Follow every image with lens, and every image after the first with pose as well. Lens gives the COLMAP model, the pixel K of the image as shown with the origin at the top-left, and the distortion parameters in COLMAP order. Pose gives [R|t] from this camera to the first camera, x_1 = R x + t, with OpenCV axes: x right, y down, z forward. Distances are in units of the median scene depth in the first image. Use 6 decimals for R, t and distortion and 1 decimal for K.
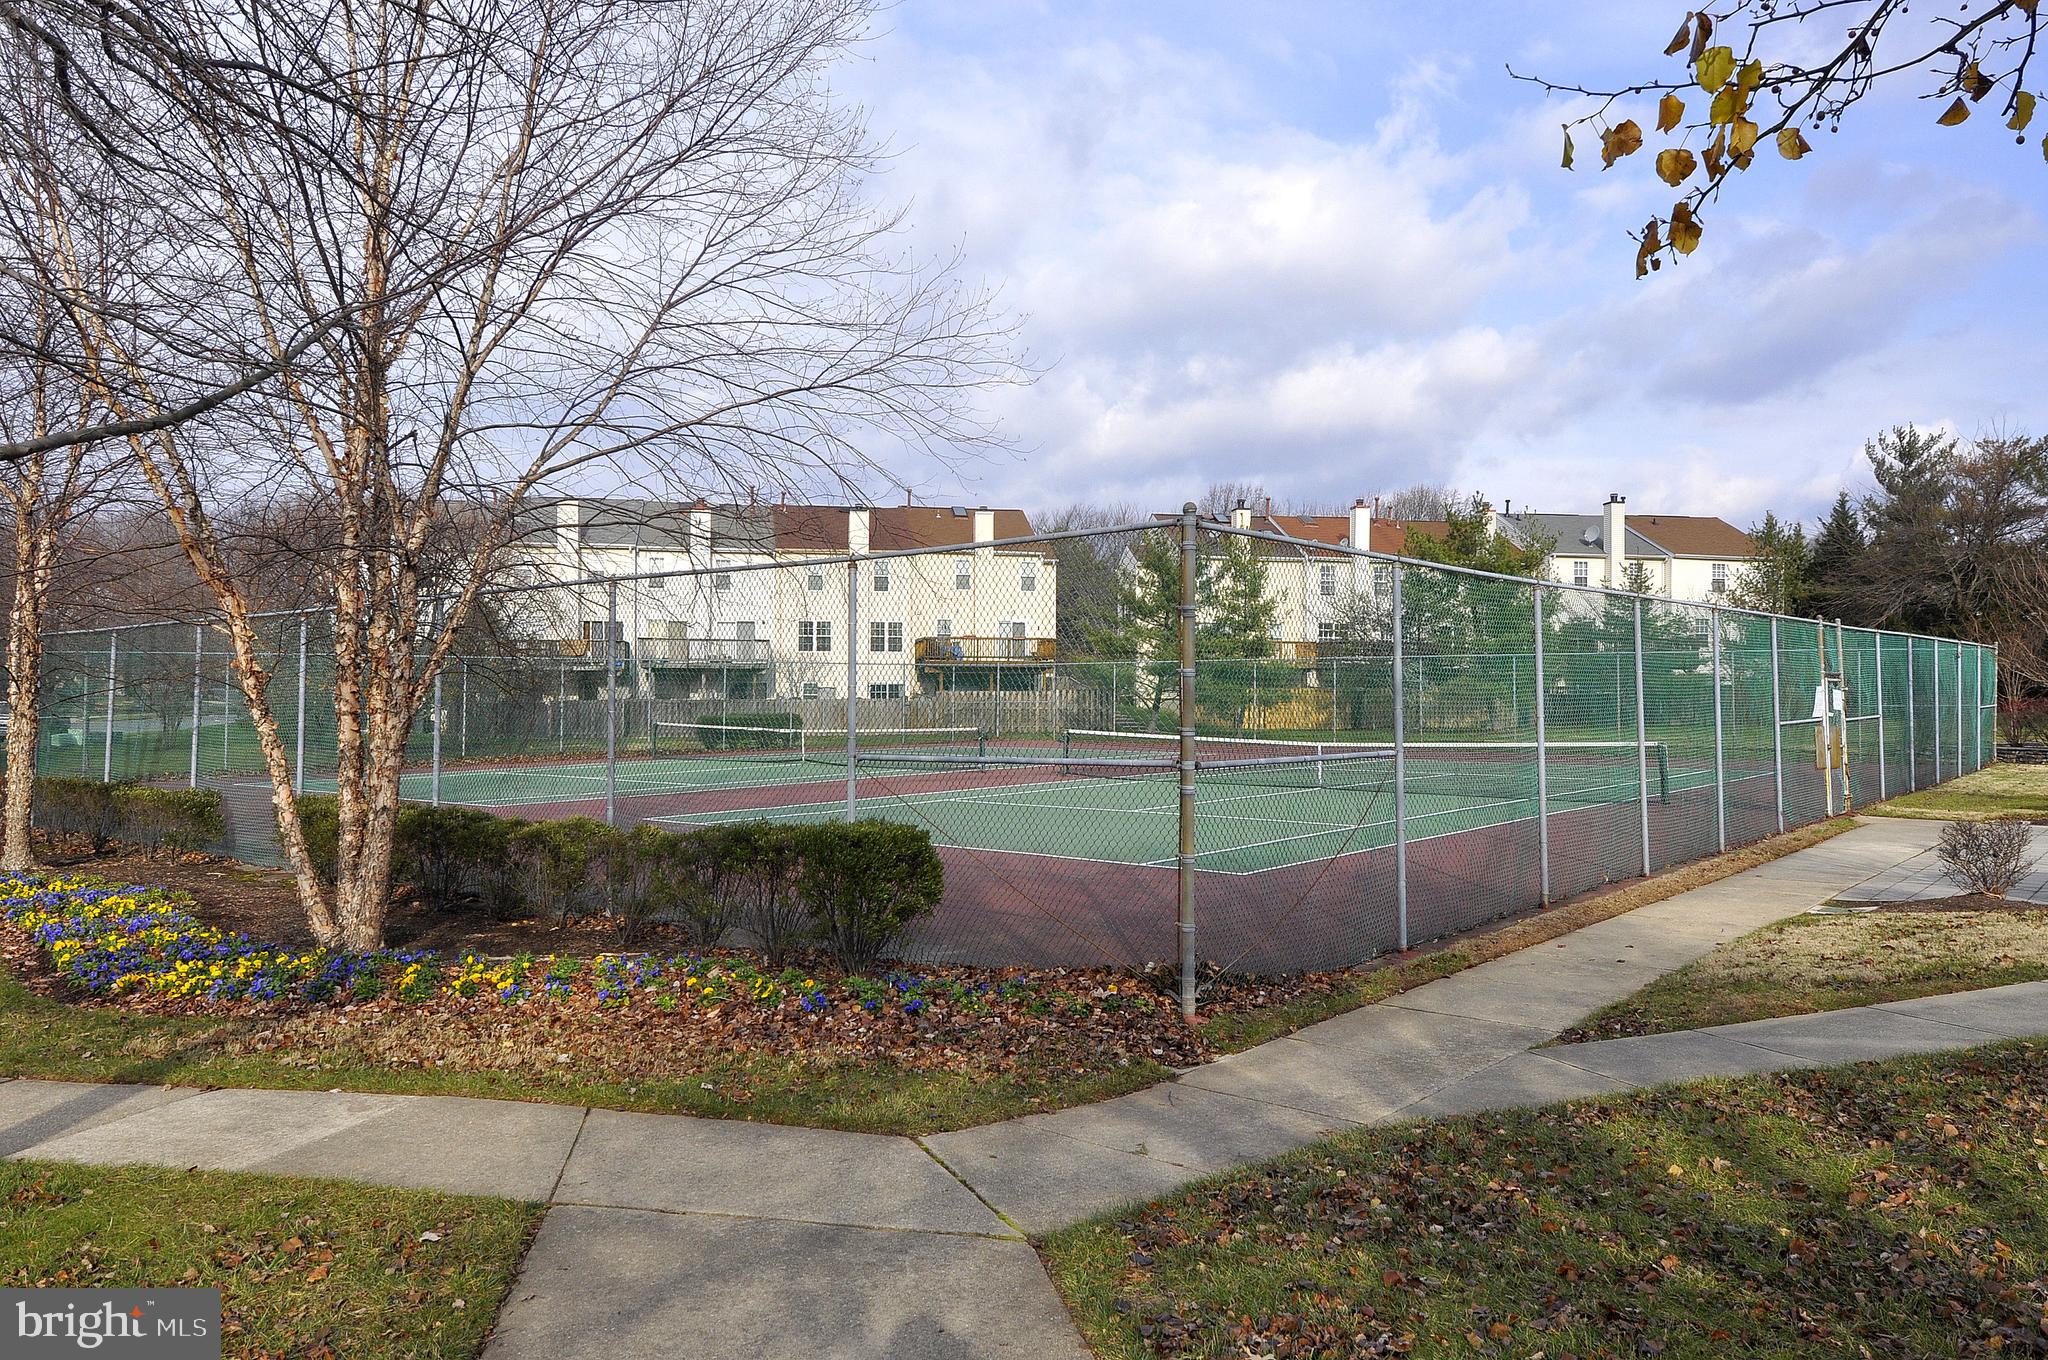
lens RADIAL K [[1463.7, 0, 1032.4], [0, 1463.7, 680.0], [0, 0, 1]] dist [-0.006150, -0.000875]
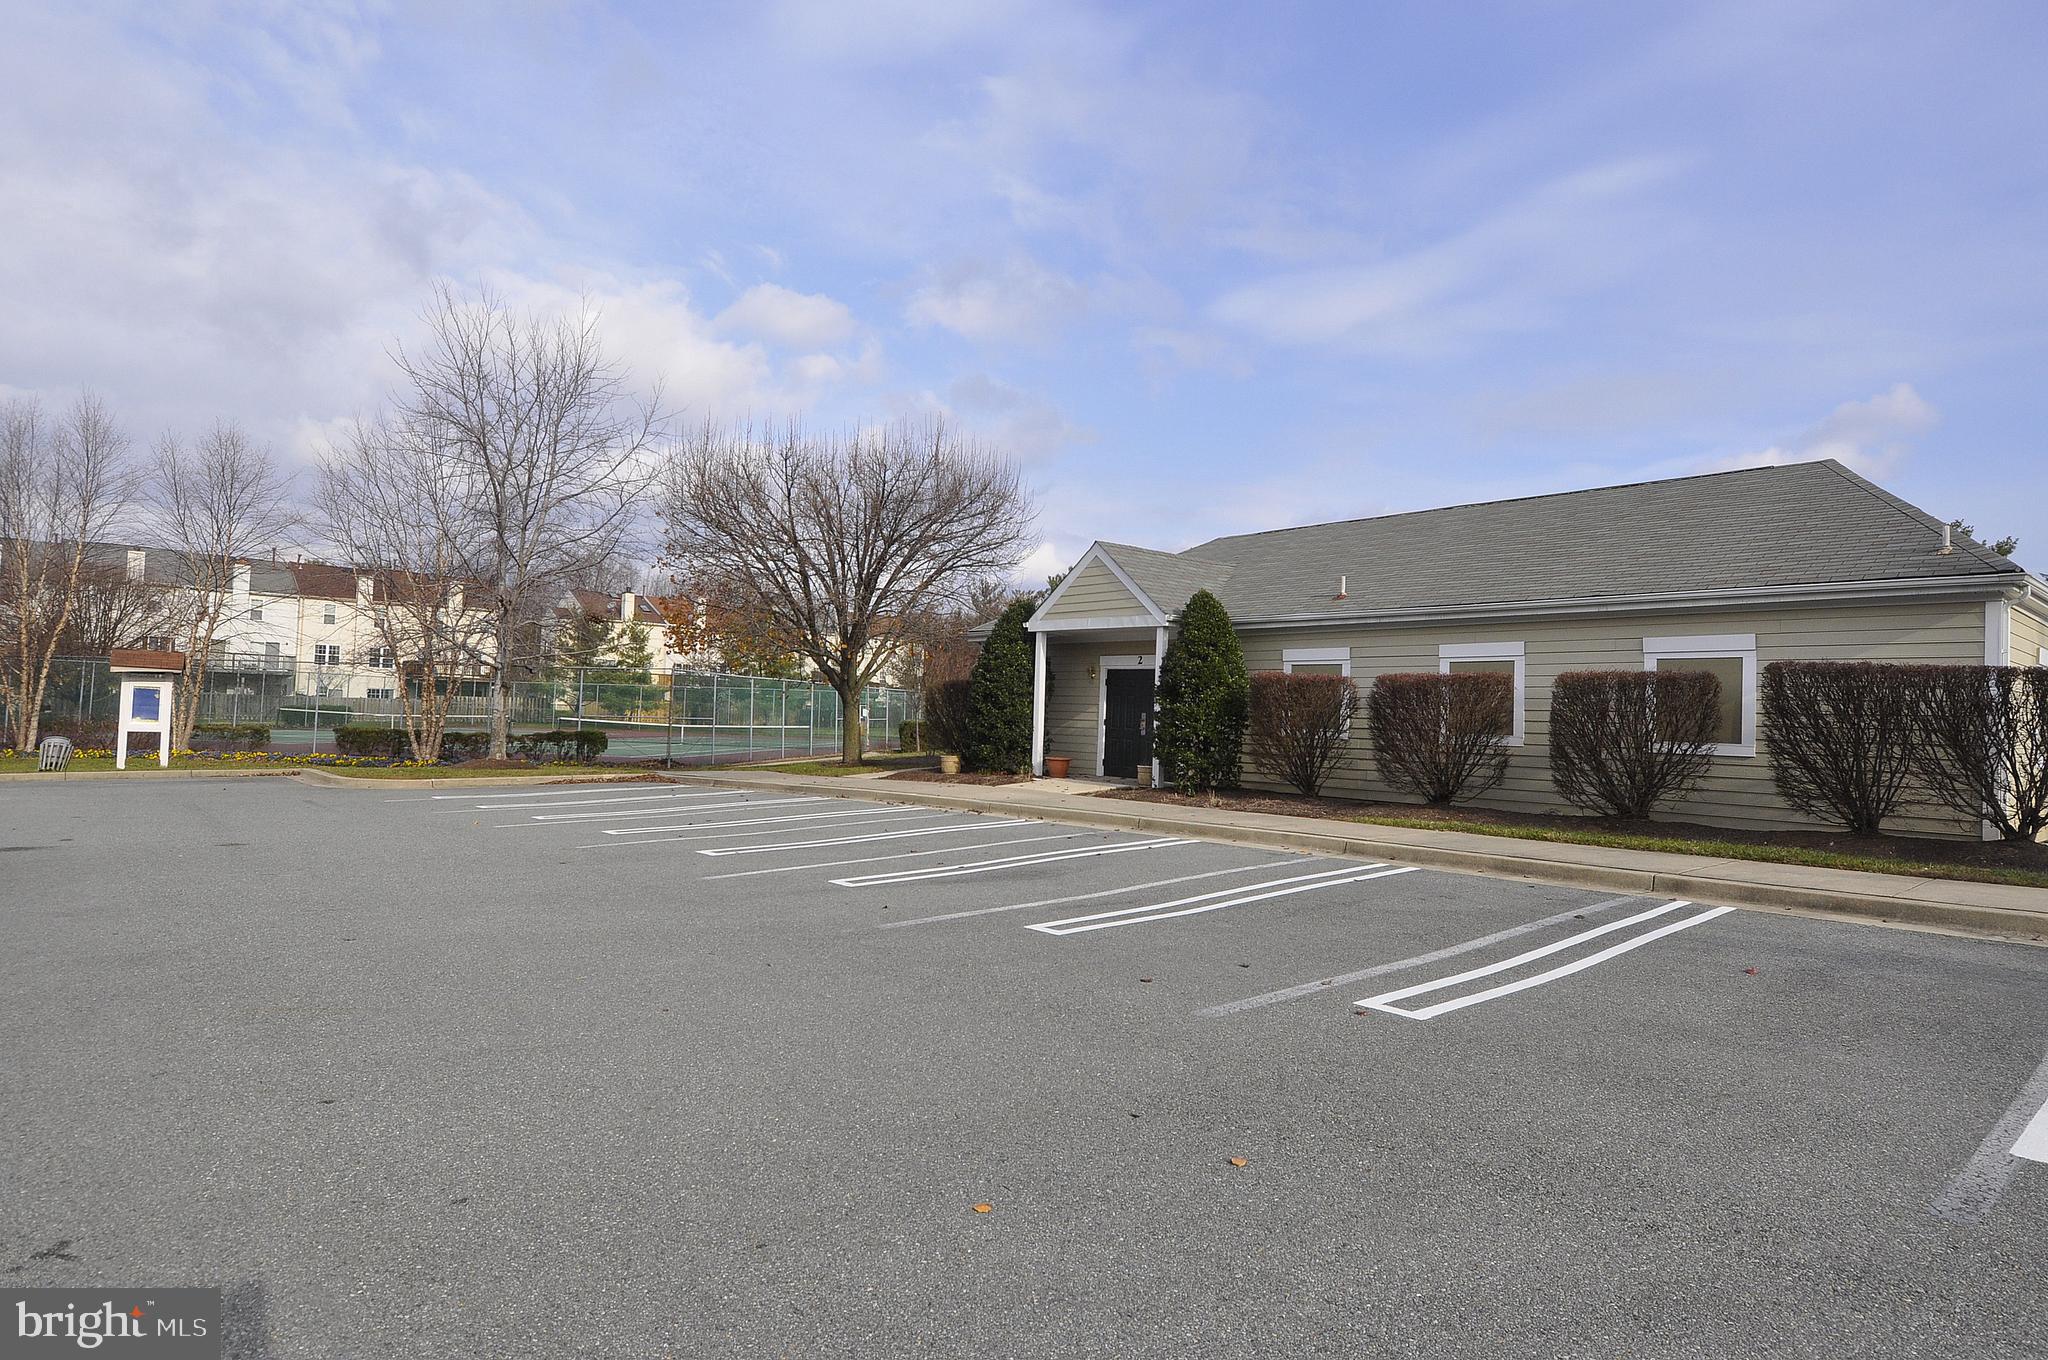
lens RADIAL K [[1105.8, 0, 1033.1], [0, 1105.8, 688.1], [0, 0, 1]] dist [-0.005939, -0.001728]
pose [[0.864435, 0.041339, 0.501041, -0.089398], [-0.036365, 0.999144, -0.019695, -0.000361], [-0.501427, -0.001195, 0.865199, -0.341777]]
